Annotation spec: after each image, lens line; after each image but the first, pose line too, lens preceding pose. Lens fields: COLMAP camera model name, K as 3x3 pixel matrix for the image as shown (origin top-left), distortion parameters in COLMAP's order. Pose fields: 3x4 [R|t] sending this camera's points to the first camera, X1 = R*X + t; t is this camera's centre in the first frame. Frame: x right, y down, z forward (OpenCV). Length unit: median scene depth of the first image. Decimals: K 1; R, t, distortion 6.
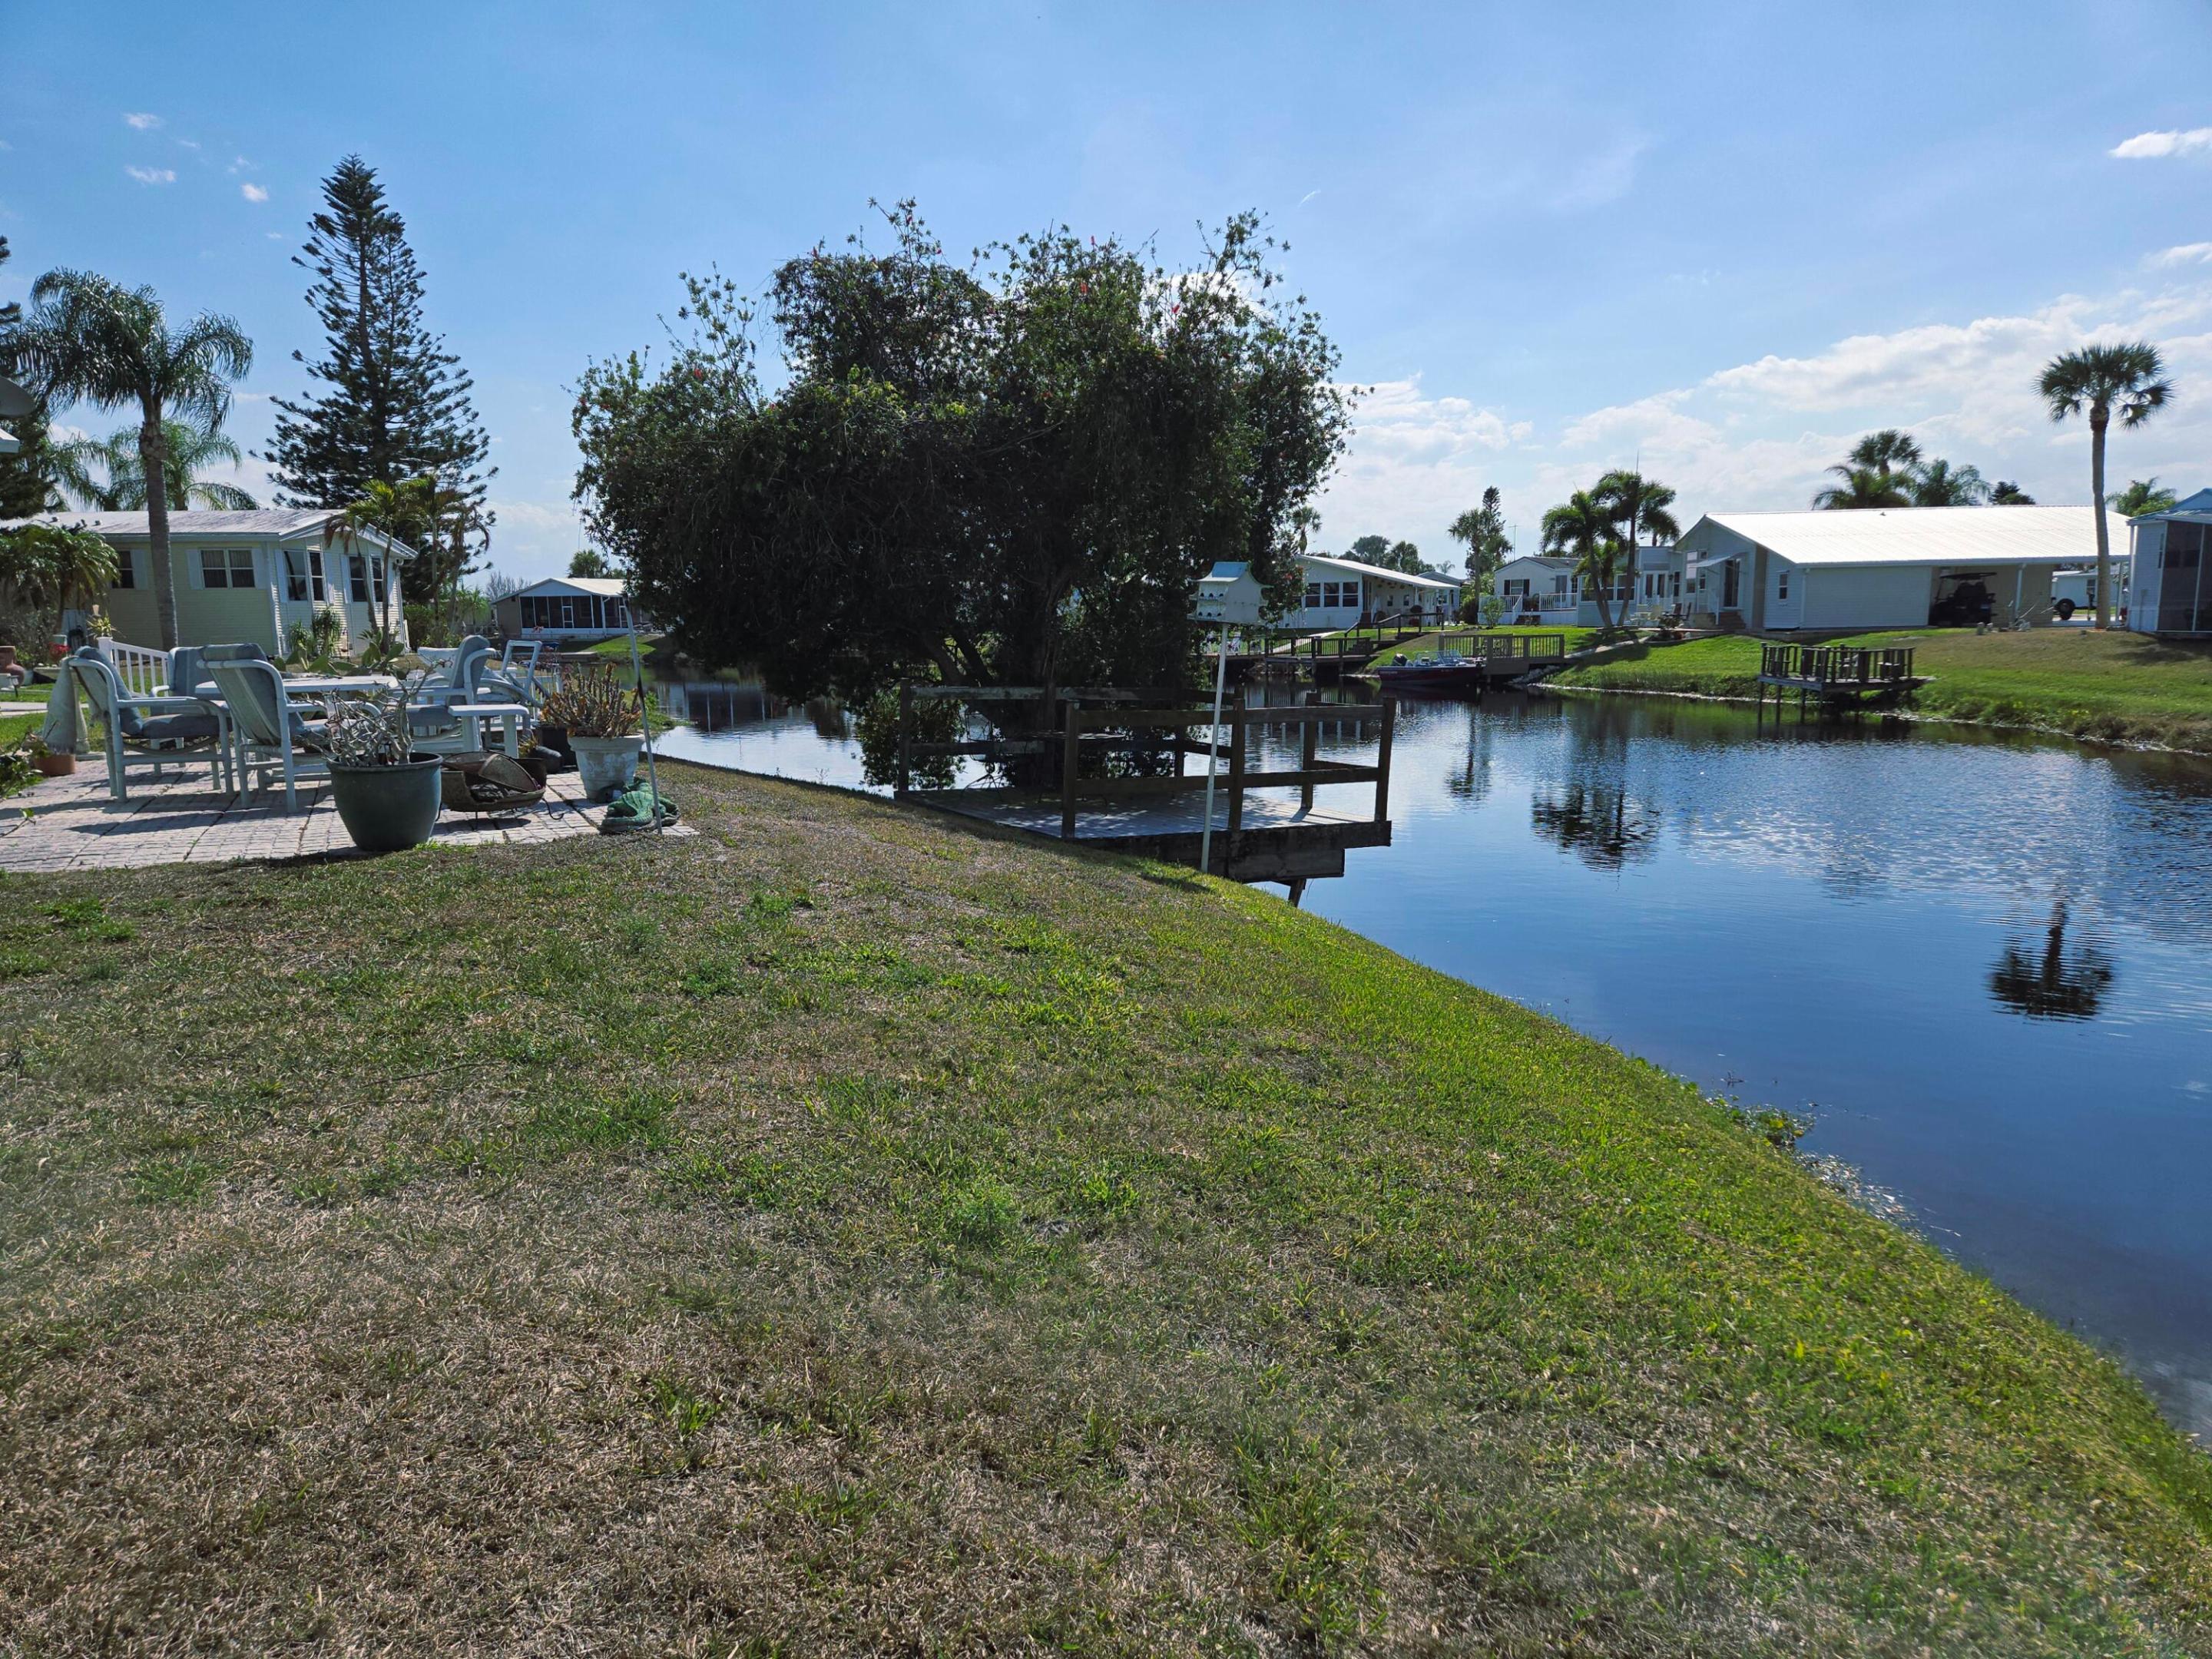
lens RADIAL K [[1481.3, 0, 1105.4], [0, 1481.3, 833.3], [0, 0, 1]] dist [0.080028, -0.061981]
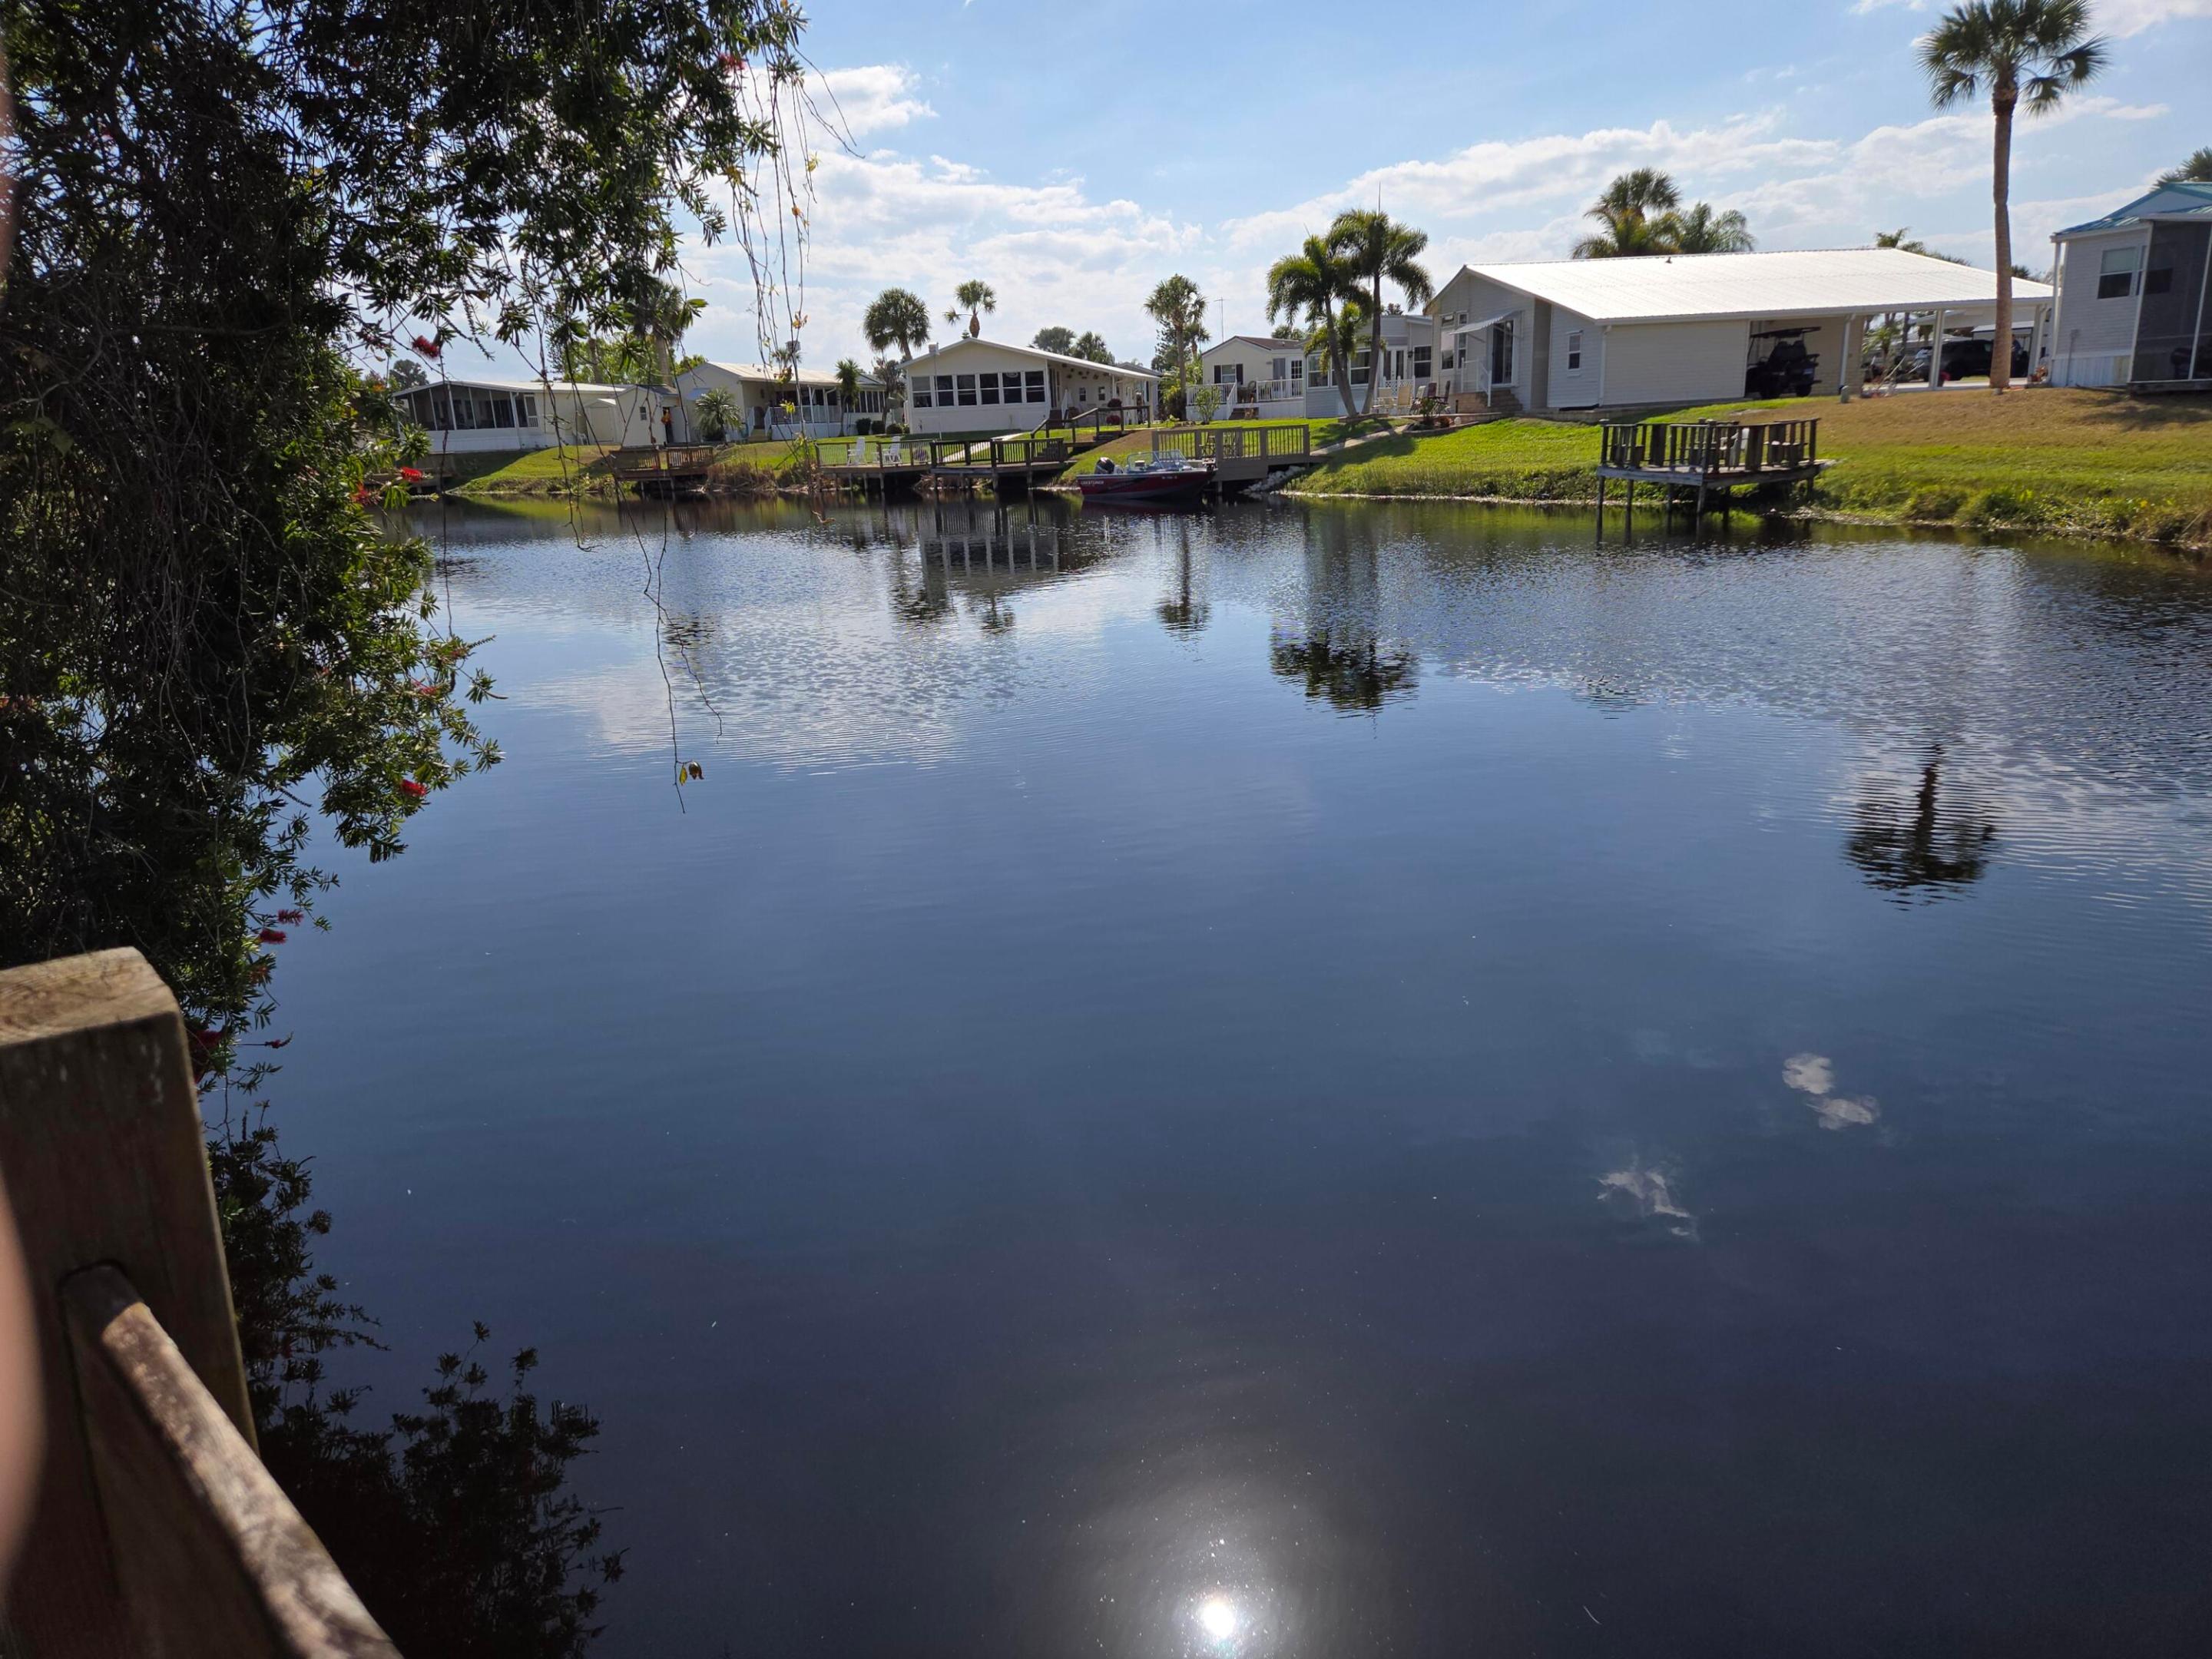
lens RADIAL K [[1481.3, 0, 1113.3], [0, 1481.3, 828.4], [0, 0, 1]] dist [0.080028, -0.061981]
pose [[0.977403, -0.082203, 0.194745, 0.036092], [0.058960, 0.990742, 0.122288, -0.023762], [-0.202994, -0.108042, 0.973201, 0.221722]]
